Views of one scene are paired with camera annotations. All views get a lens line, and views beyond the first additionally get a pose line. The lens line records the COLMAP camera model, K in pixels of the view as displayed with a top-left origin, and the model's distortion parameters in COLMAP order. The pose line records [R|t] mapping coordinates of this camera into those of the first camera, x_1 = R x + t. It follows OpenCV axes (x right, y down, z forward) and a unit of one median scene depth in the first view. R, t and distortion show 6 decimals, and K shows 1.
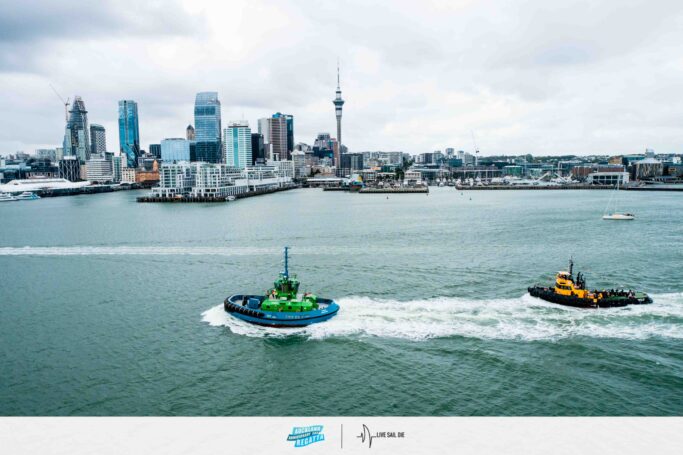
lens RADIAL K [[515.5, 0, 342.0], [0, 515.5, 194.9], [0, 0, 1]] dist [-0.003600, -0.001217]
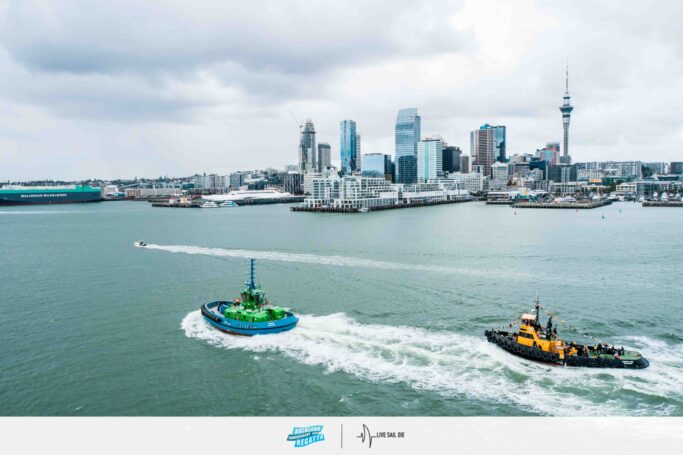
lens RADIAL K [[491.3, 0, 341.5], [0, 491.3, 227.5], [0, 0, 1]] dist [0.025396, 0.001743]
pose [[0.893334, 0.041138, -0.447506, 0.093497], [-0.021483, 0.998572, 0.048911, -0.002820], [0.448879, -0.034080, 0.892942, 0.037026]]
